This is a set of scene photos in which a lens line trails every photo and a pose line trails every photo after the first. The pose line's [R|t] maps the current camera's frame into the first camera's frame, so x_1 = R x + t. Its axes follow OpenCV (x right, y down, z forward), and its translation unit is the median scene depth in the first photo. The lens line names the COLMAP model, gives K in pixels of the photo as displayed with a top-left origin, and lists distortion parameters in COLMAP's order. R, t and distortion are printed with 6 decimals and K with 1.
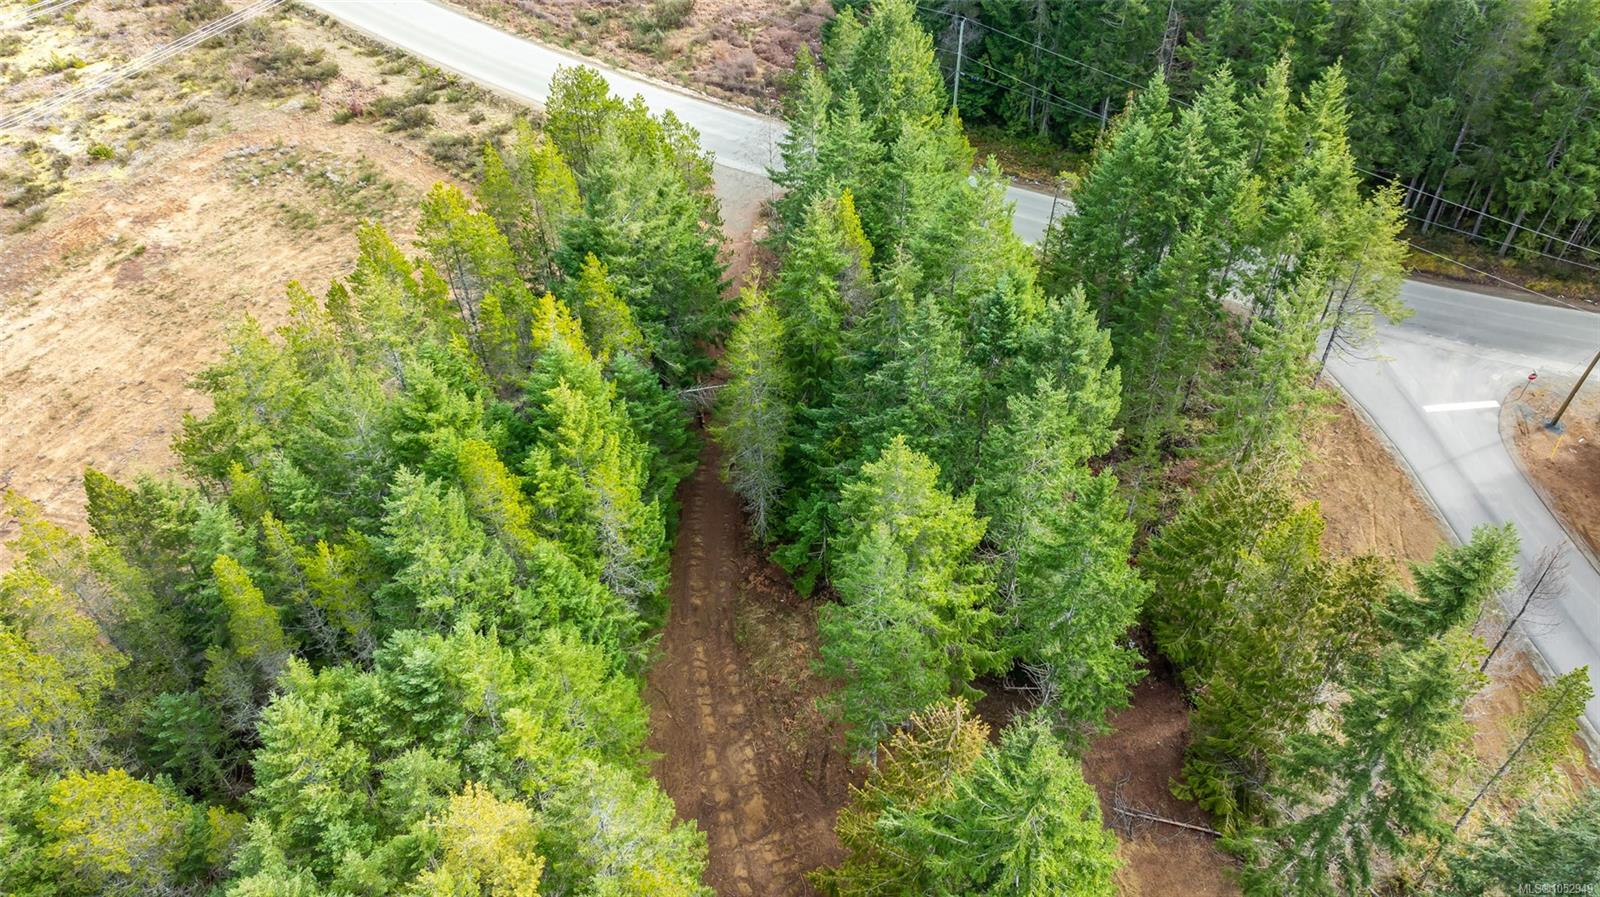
lens RADIAL K [[1102.5, 0, 810.3], [0, 1102.5, 455.9], [0, 0, 1]] dist [-0.051875, 0.049245]
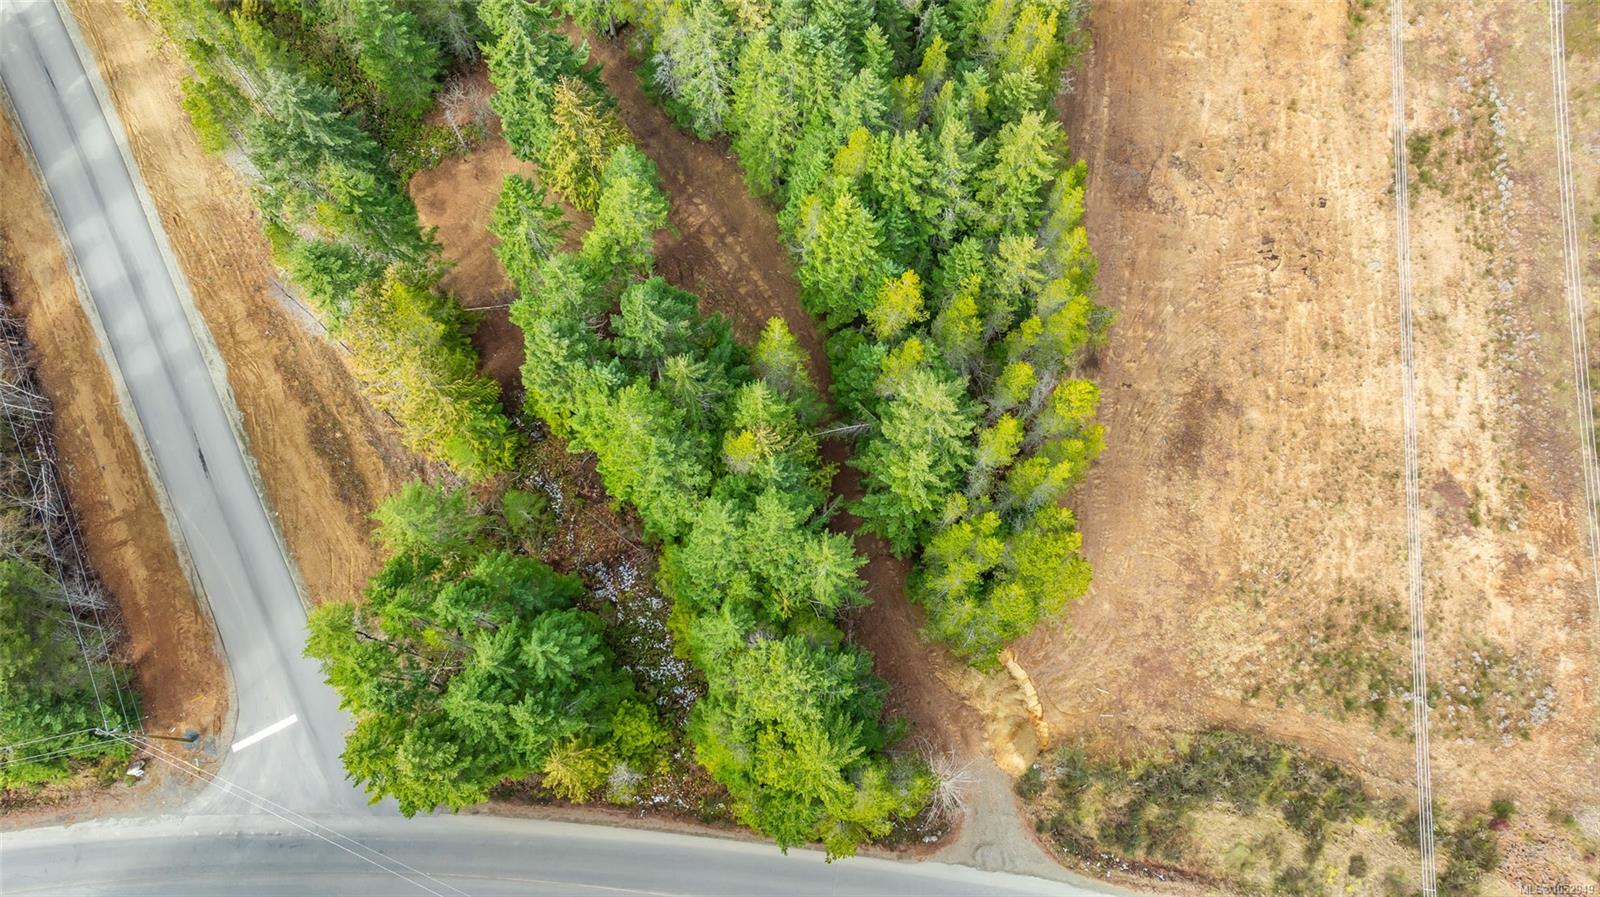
lens RADIAL K [[1102.5, 0, 810.3], [0, 1102.5, 455.9], [0, 0, 1]] dist [-0.051875, 0.049245]
pose [[-0.930784, 0.346348, -0.116984, 0.080514], [-0.271640, -0.441101, 0.855361, -0.891009], [0.244651, 0.827933, 0.504651, 0.265724]]
